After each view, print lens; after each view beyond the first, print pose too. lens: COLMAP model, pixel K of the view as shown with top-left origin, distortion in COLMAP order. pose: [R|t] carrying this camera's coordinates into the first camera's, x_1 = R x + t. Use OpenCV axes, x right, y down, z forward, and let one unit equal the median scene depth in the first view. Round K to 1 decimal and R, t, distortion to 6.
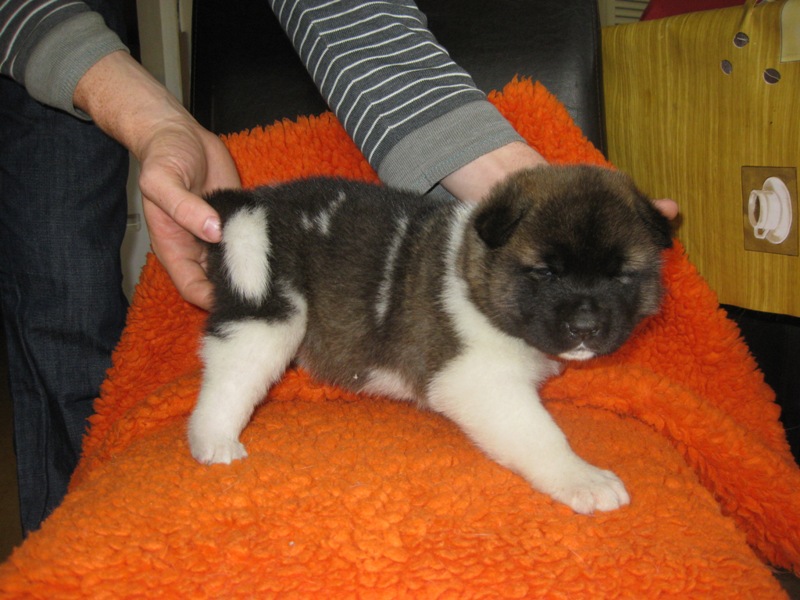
lens RADIAL K [[834.3, 0, 407.3], [0, 834.3, 297.6], [0, 0, 1]] dist [-0.109894, 0.000000]
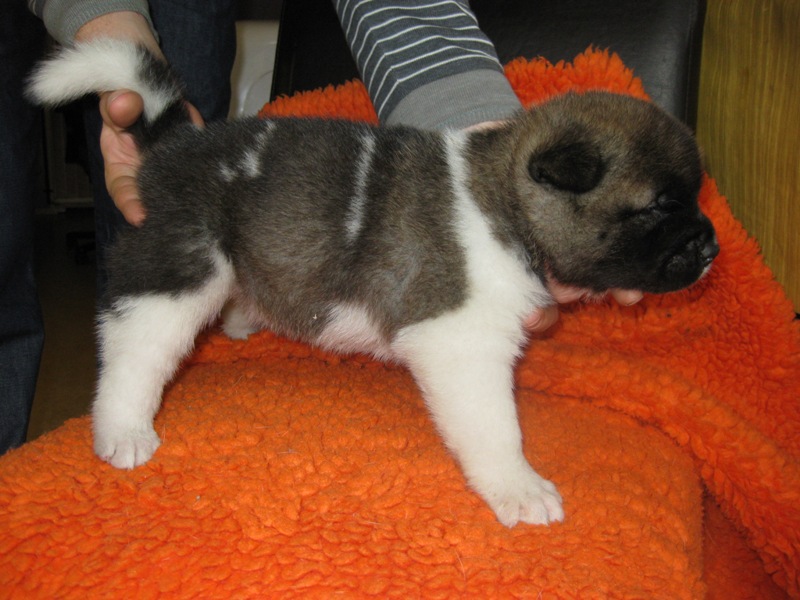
lens RADIAL K [[834.3, 0, 395.8], [0, 834.3, 295.7], [0, 0, 1]] dist [-0.109894, 0.000000]
pose [[0.963447, 0.110128, -0.244218, 0.203144], [-0.099786, 0.993523, 0.054363, -0.019974], [0.248623, -0.028007, 0.968195, 0.049697]]
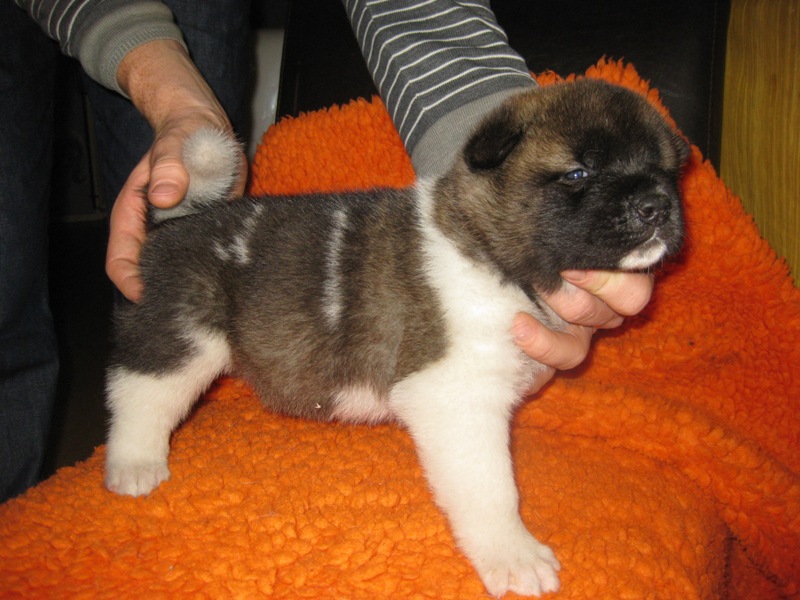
lens RADIAL K [[834.3, 0, 403.9], [0, 834.3, 304.4], [0, 0, 1]] dist [-0.109894, 0.000000]
pose [[0.951507, 0.093880, -0.292953, 0.240301], [-0.074166, 0.994213, 0.077717, -0.068958], [0.298554, -0.052221, 0.952963, 0.112273]]
